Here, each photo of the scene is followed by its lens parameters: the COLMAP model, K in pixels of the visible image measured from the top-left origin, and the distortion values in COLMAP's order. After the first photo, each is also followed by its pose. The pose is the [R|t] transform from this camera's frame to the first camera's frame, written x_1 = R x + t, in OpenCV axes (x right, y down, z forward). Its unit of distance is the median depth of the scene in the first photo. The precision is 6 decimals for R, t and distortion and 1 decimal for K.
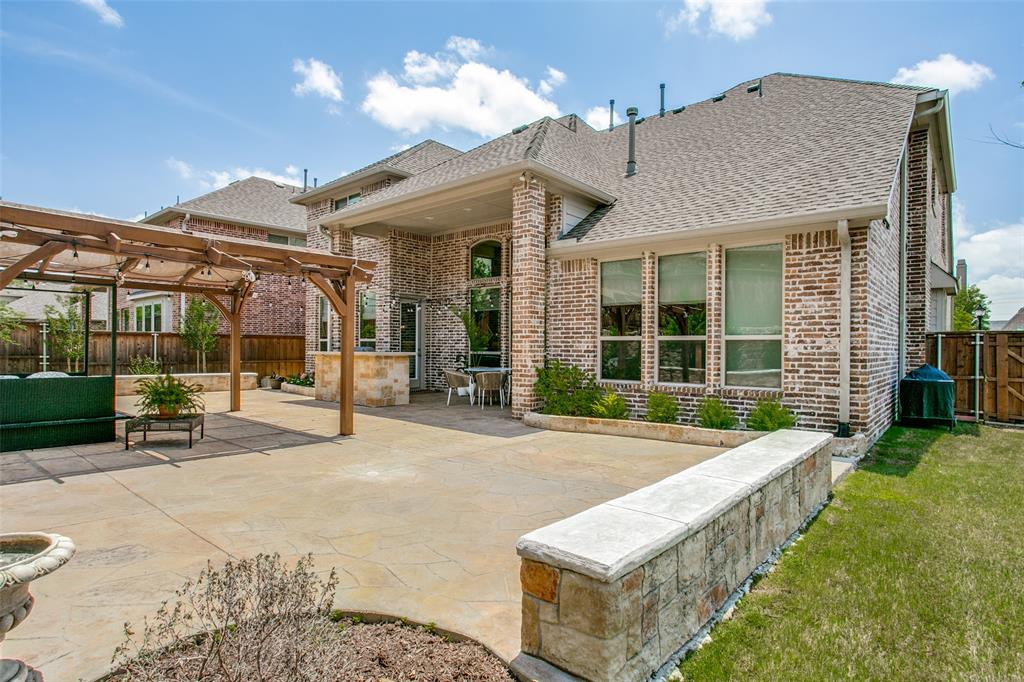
lens RADIAL K [[529.2, 0, 514.2], [0, 529.2, 342.5], [0, 0, 1]] dist [0.000017, -0.000009]
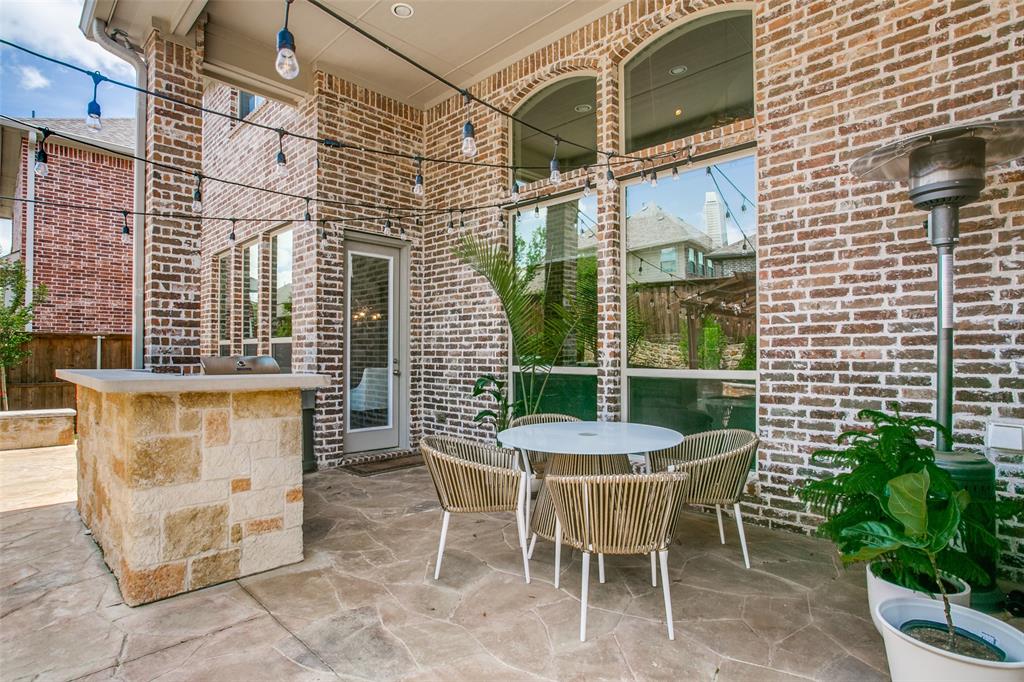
lens RADIAL K [[529.2, 0, 510.8], [0, 529.2, 345.9], [0, 0, 1]] dist [0.000017, -0.000009]
pose [[0.997573, -0.005928, -0.069377, -0.056682], [0.005490, 0.999964, -0.006505, 0.004174], [0.069413, 0.006109, 0.997569, 0.602067]]
